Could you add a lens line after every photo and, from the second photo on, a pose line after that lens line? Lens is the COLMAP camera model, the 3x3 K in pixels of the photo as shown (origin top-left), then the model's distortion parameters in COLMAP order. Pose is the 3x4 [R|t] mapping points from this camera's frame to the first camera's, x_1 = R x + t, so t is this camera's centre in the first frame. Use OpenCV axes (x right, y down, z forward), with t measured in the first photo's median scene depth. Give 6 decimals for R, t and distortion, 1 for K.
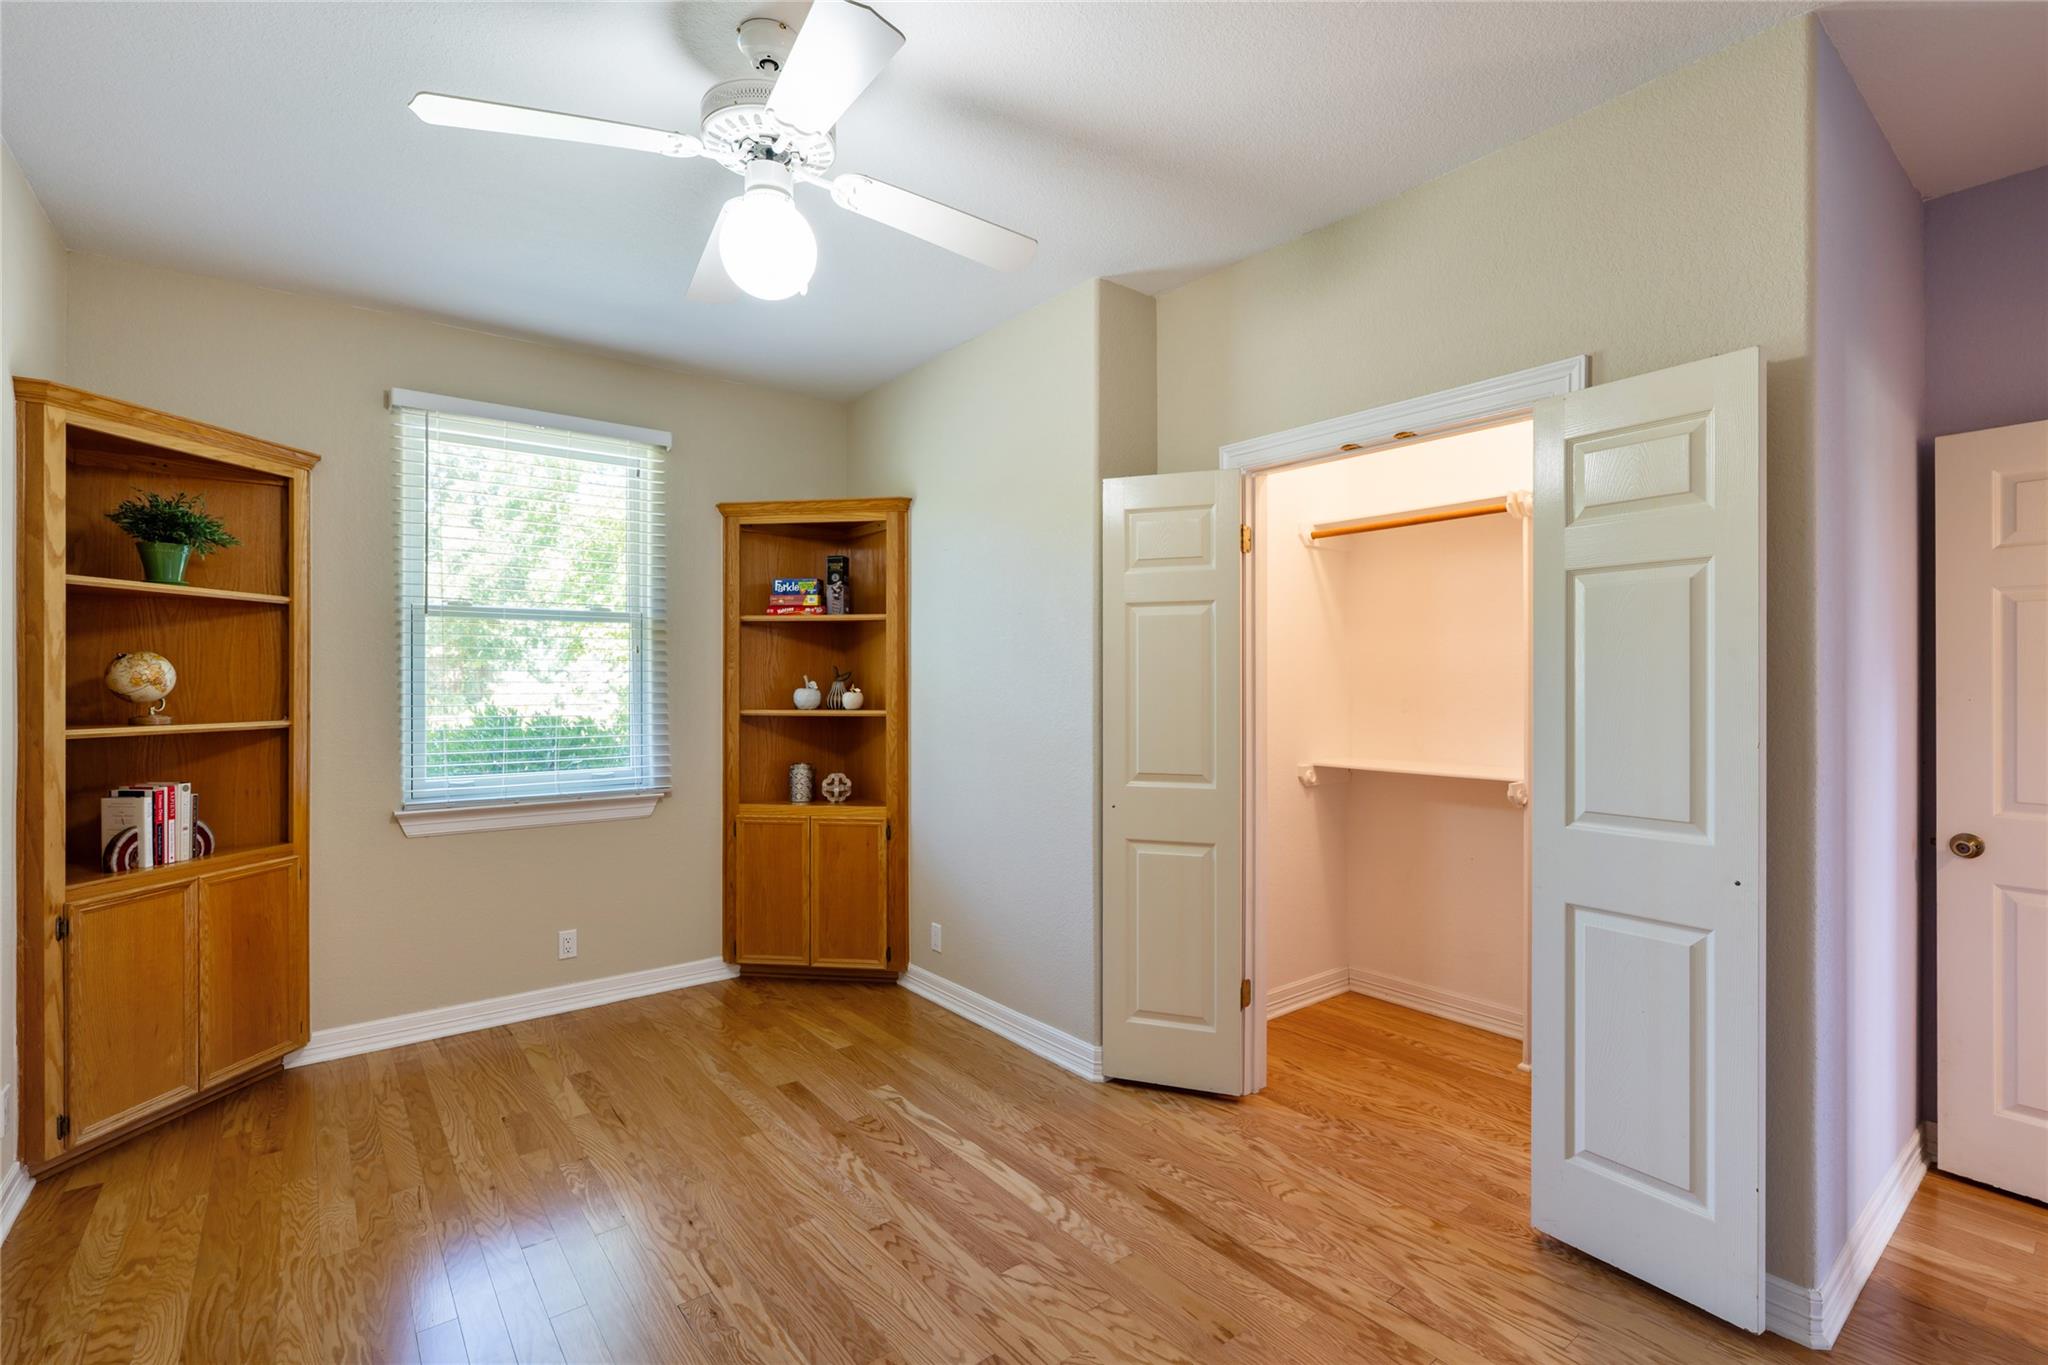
lens RADIAL K [[925.2, 0, 1016.6], [0, 925.2, 688.7], [0, 0, 1]] dist [0.000328, 0.000832]
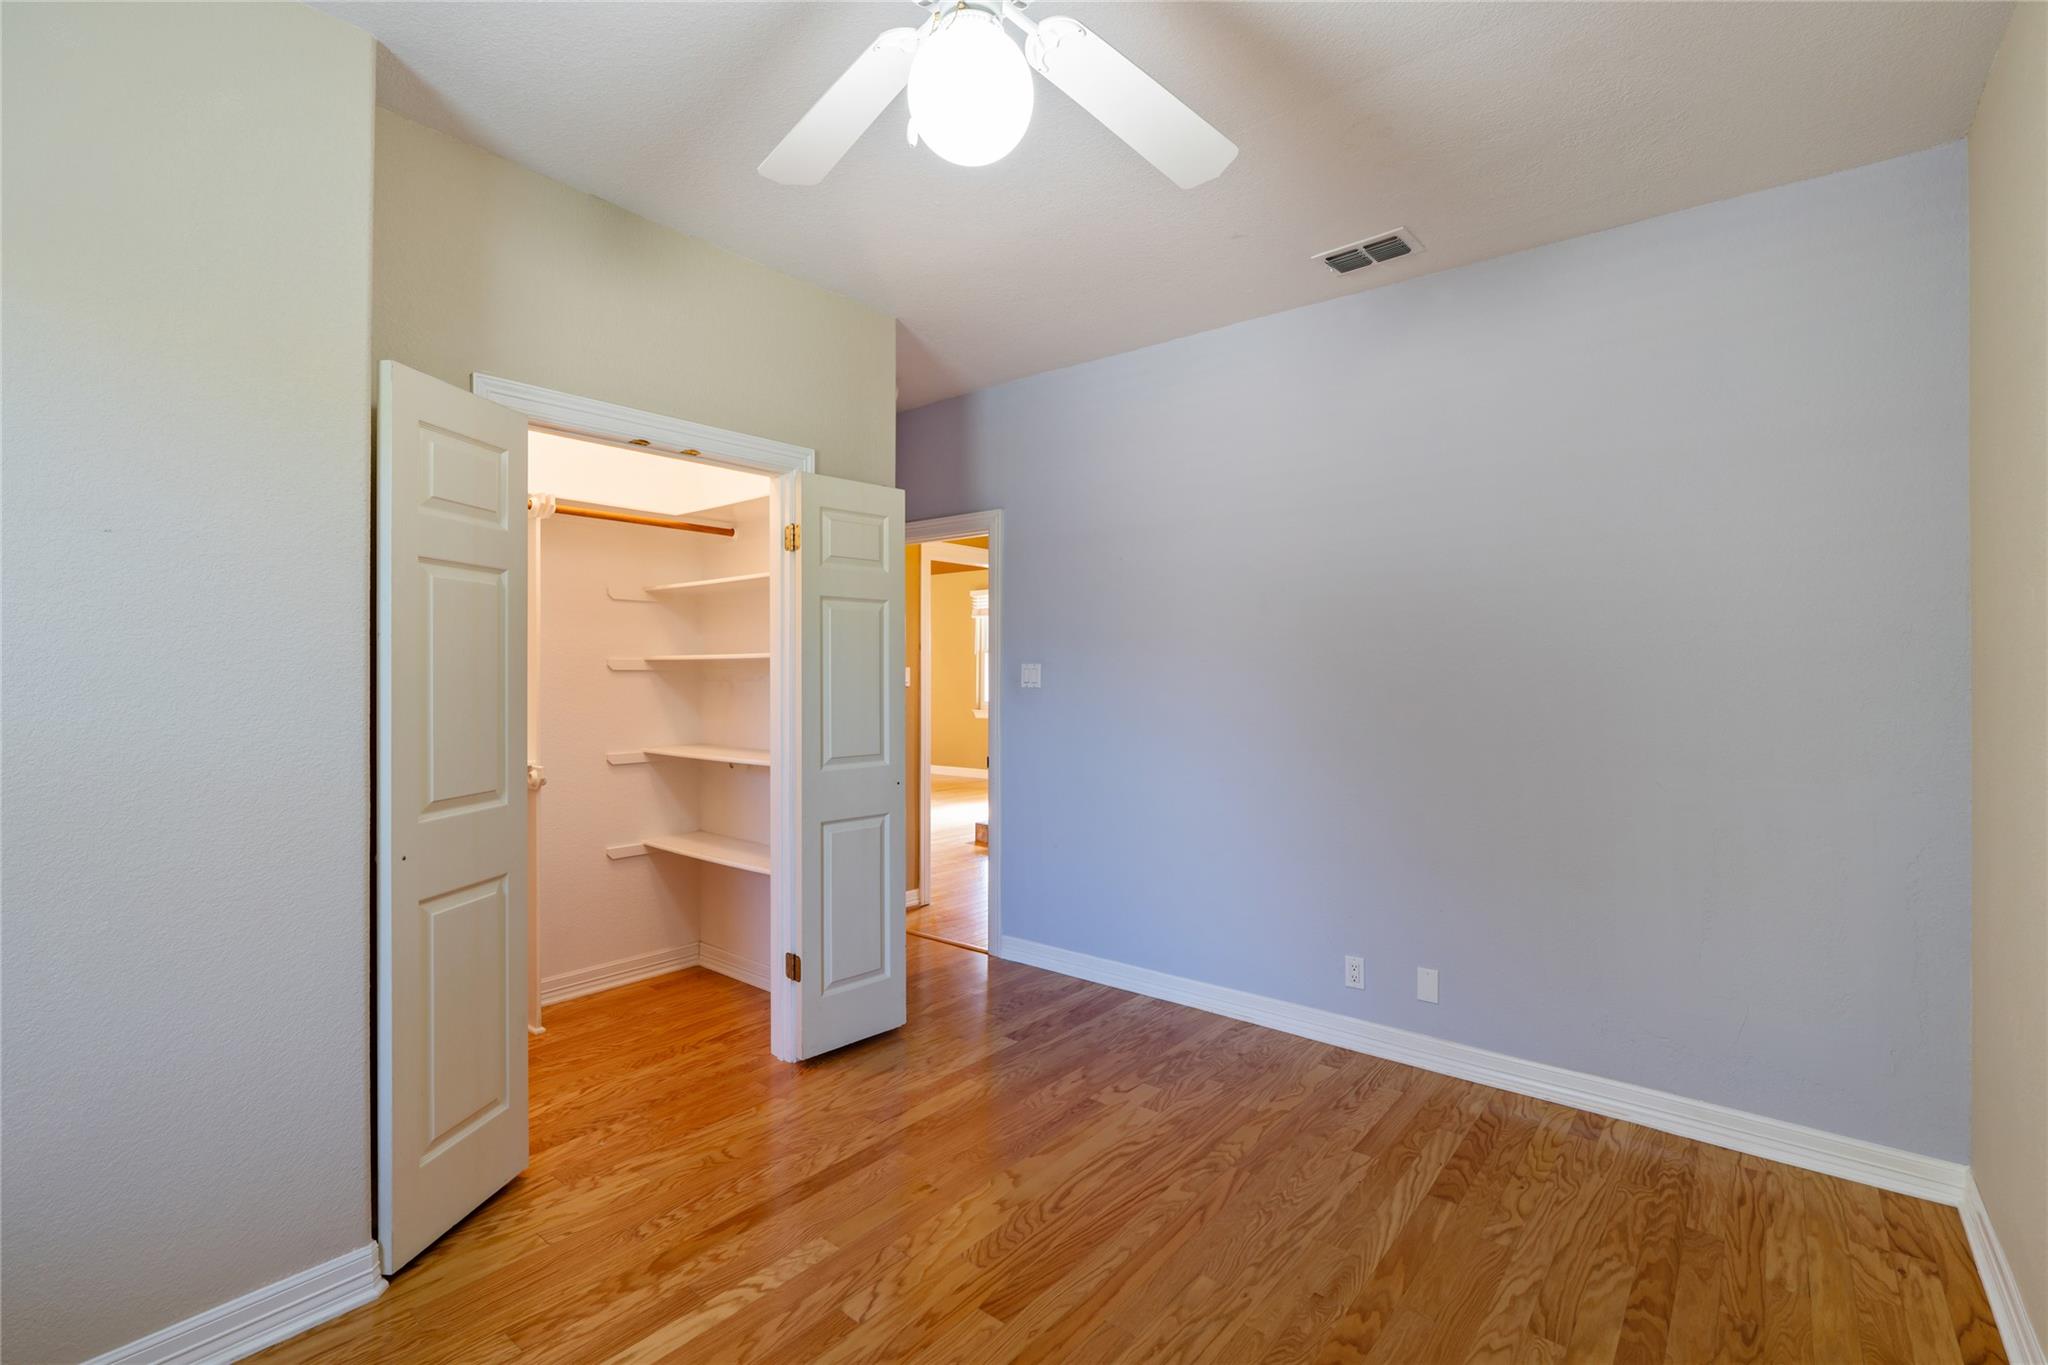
lens RADIAL K [[925.2, 0, 1016.6], [0, 925.2, 688.7], [0, 0, 1]] dist [0.000328, 0.000832]
pose [[-0.212006, -0.015286, 0.977149, -0.819578], [0.007842, 0.999819, 0.017343, -0.003566], [-0.977237, 0.011340, -0.211848, 0.913269]]
